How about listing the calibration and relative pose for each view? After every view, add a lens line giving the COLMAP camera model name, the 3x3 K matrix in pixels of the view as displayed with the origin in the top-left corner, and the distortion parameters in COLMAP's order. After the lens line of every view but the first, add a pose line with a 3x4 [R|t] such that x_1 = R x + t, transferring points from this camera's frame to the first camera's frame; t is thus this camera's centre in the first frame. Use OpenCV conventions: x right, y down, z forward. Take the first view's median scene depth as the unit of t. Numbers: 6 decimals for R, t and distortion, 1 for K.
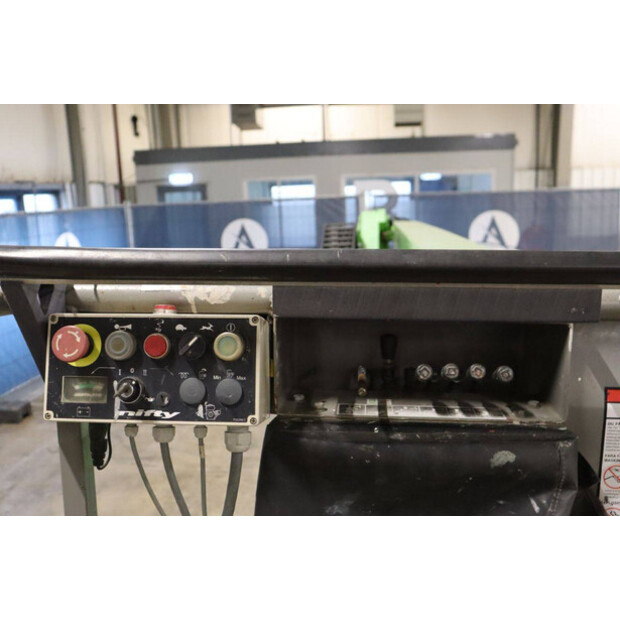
lens RADIAL K [[631.7, 0, 310.0], [0, 631.7, 310.0], [0, 0, 1]] dist [-0.014684, -0.010263]
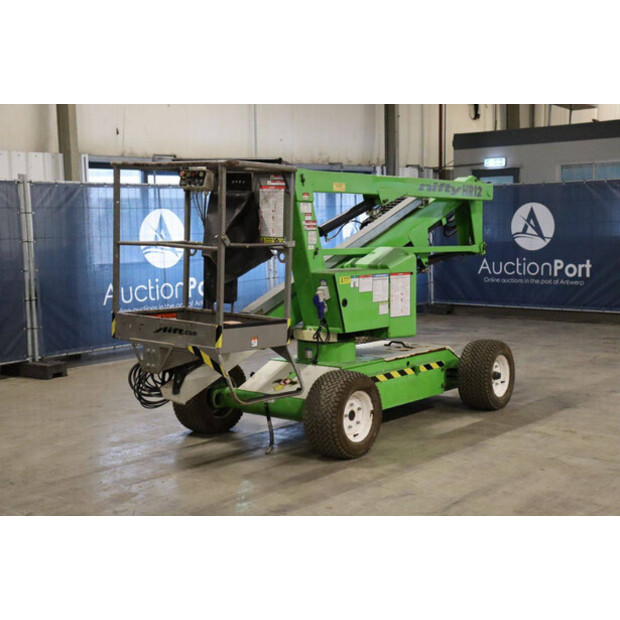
lens RADIAL K [[962.4, 0, 310.0], [0, 962.4, 310.0], [0, 0, 1]] dist [0.135683, -0.011954]
pose [[0.838071, 0.076392, -0.540187, 0.521536], [-0.110194, 0.993443, -0.030470, 0.134942], [0.534317, 0.085061, 0.840994, -0.548962]]
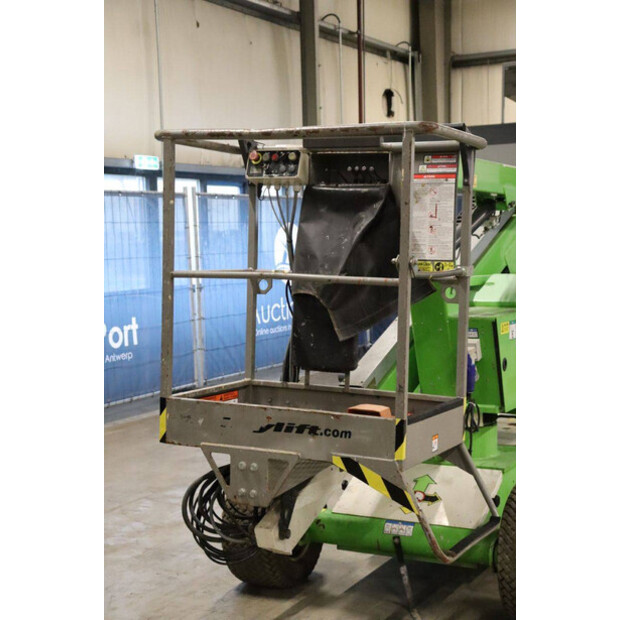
lens RADIAL K [[1087.6, 0, 310.0], [0, 1087.6, 310.0], [0, 0, 1]] dist [0.052346, 0.149834]
pose [[0.934160, 0.040044, -0.354601, 0.195415], [-0.073936, 0.993841, -0.082546, 0.126901], [0.349111, 0.103329, 0.931367, -0.415482]]
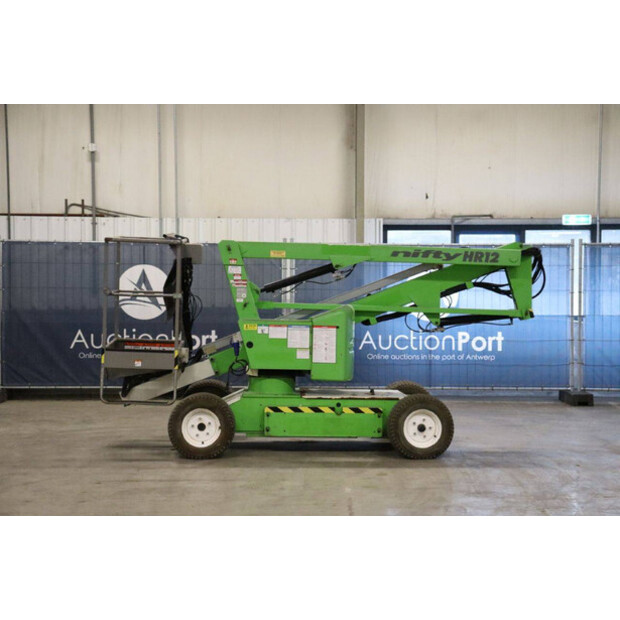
lens RADIAL K [[1235.4, 0, 310.0], [0, 1235.4, 310.0], [0, 0, 1]] dist [0.282194, 0.098211]
pose [[0.133382, 0.072397, -0.988417, 1.476869], [-0.185318, 0.981559, 0.046886, -0.018304], [0.973584, 0.176918, 0.144339, 0.046160]]
